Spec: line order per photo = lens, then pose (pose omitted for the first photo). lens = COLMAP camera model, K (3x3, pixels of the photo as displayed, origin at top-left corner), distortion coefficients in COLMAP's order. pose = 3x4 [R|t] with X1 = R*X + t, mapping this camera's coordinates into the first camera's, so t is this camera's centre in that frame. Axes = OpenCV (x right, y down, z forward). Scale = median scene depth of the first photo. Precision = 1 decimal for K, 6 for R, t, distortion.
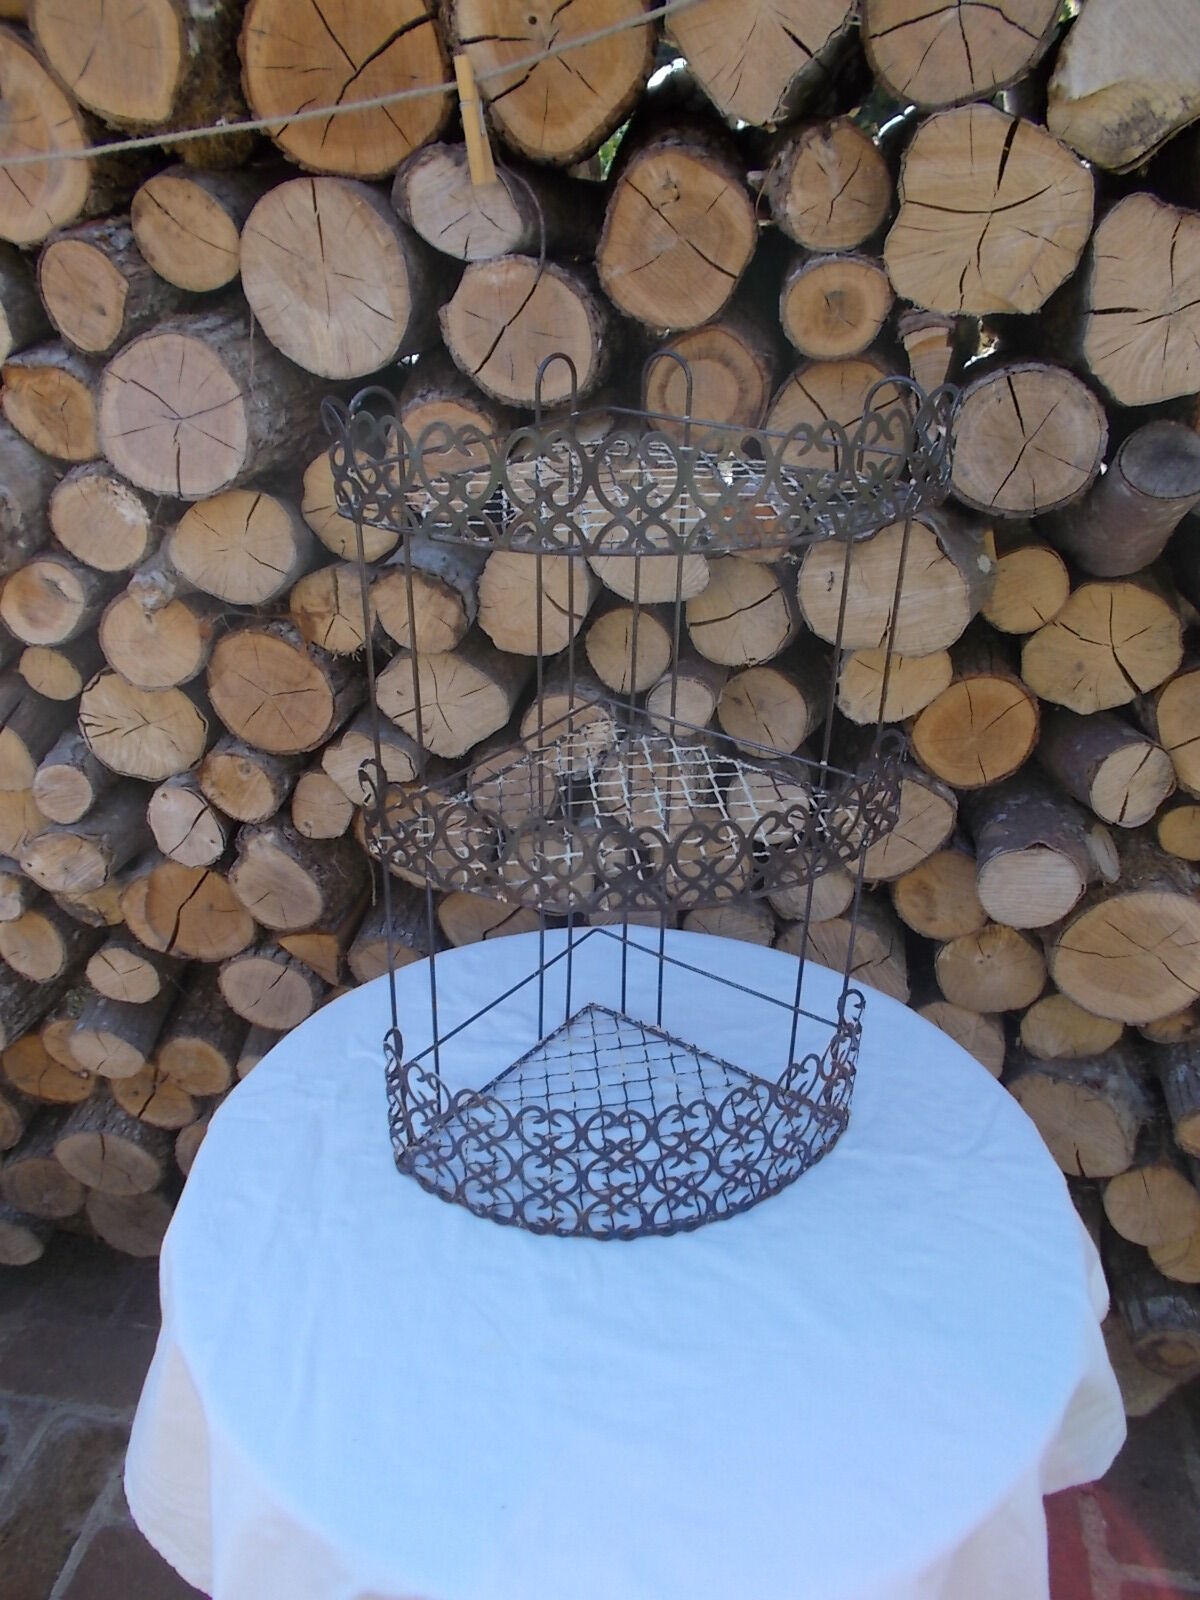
lens RADIAL K [[1258.1, 0, 600.0], [0, 1258.1, 800.0], [0, 0, 1]] dist [0.002583, -0.010105]
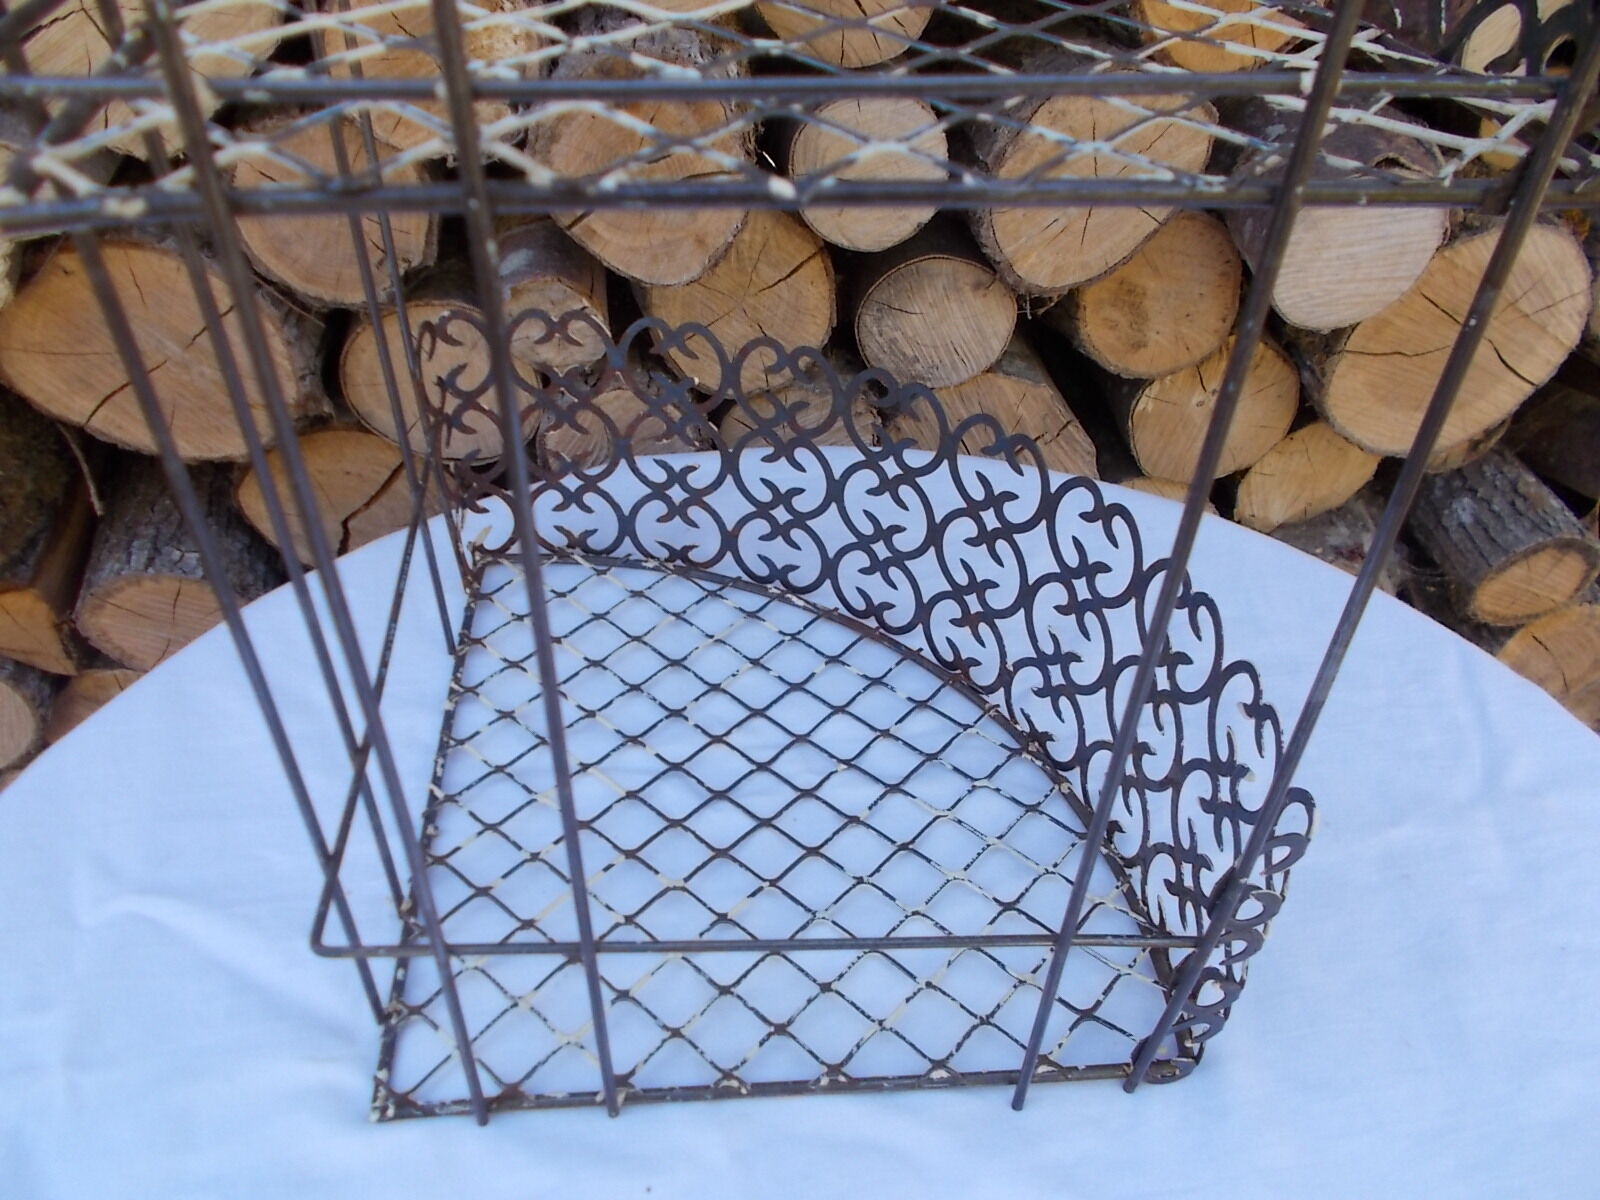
lens RADIAL K [[1261.3, 0, 800.0], [0, 1261.3, 600.0], [0, 0, 1]] dist [0.005609, 0.017064]
pose [[0.943252, -0.224621, 0.244585, -0.057378], [0.156761, 0.950483, 0.268343, 0.028747], [-0.292749, -0.214774, 0.931756, 0.536088]]
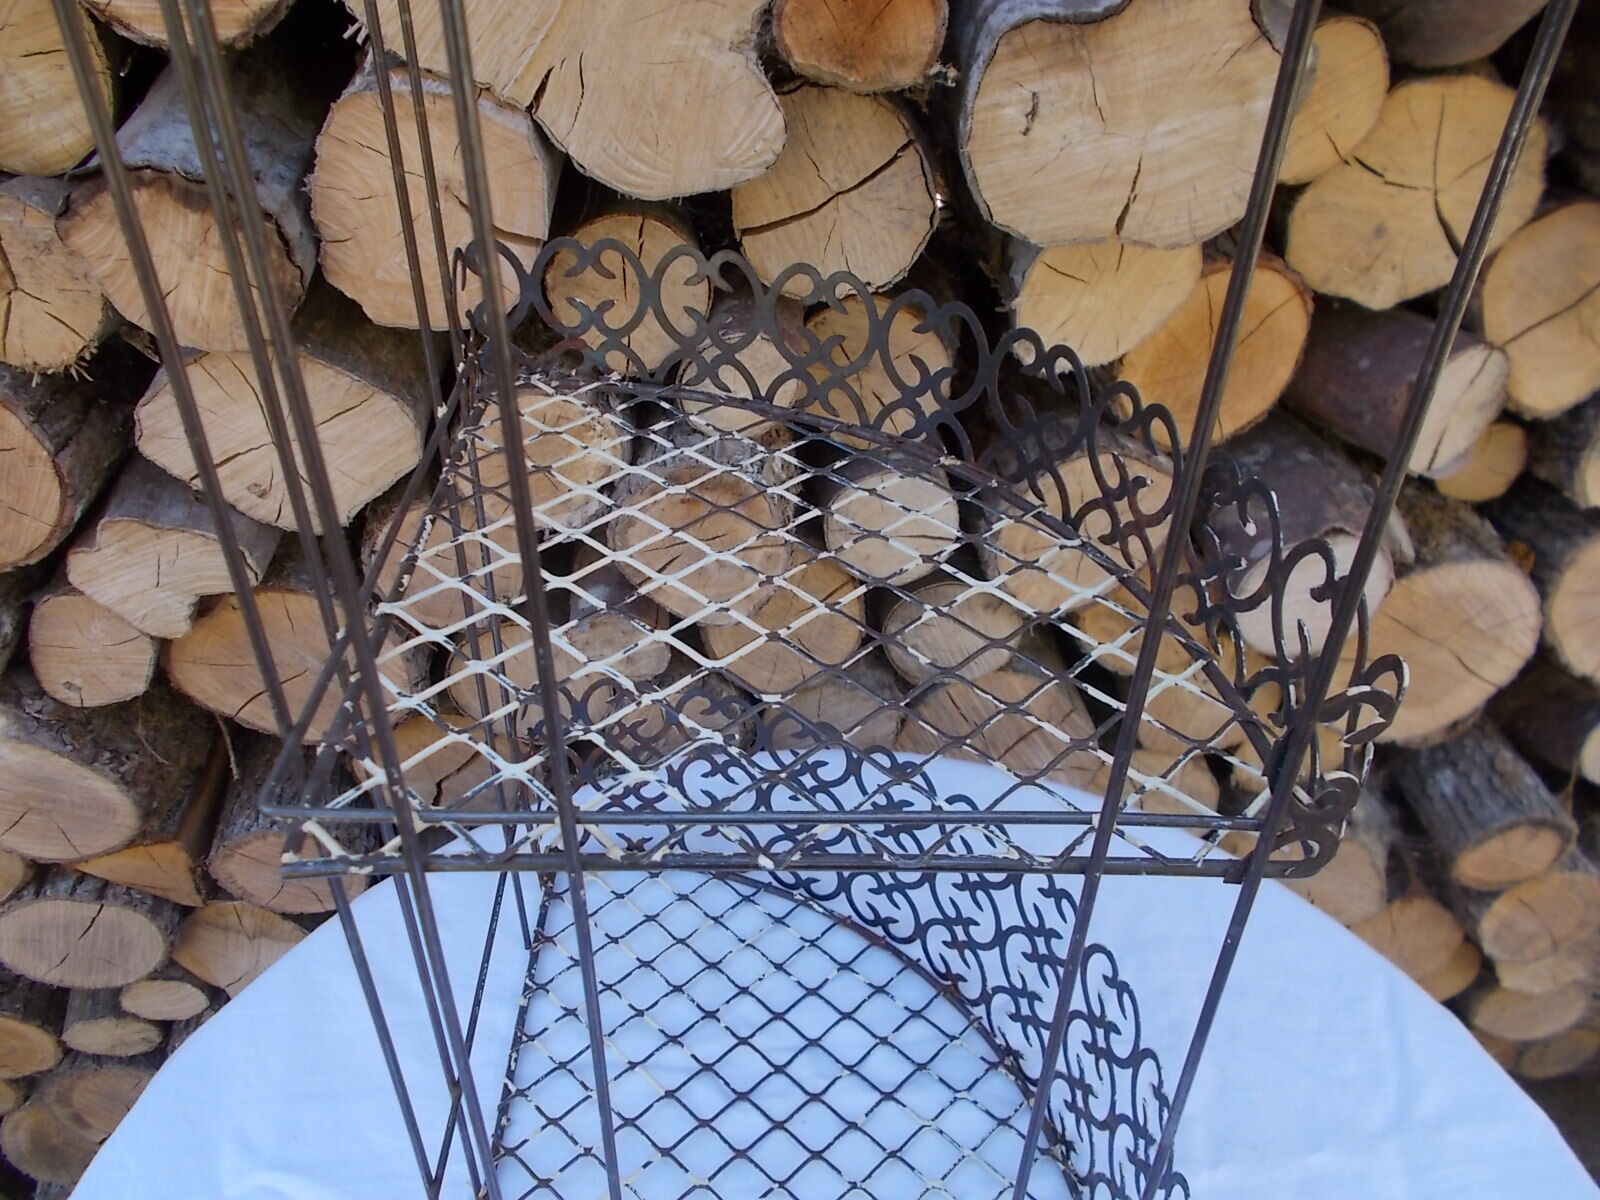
lens RADIAL K [[1251.6, 0, 802.2], [0, 1251.6, 603.8], [0, 0, 1]] dist [0.026851, -0.013684]
pose [[0.960240, -0.176289, 0.216476, -0.045897], [0.140889, 0.975426, 0.169395, -0.072234], [-0.241019, -0.132160, 0.961480, 0.460275]]
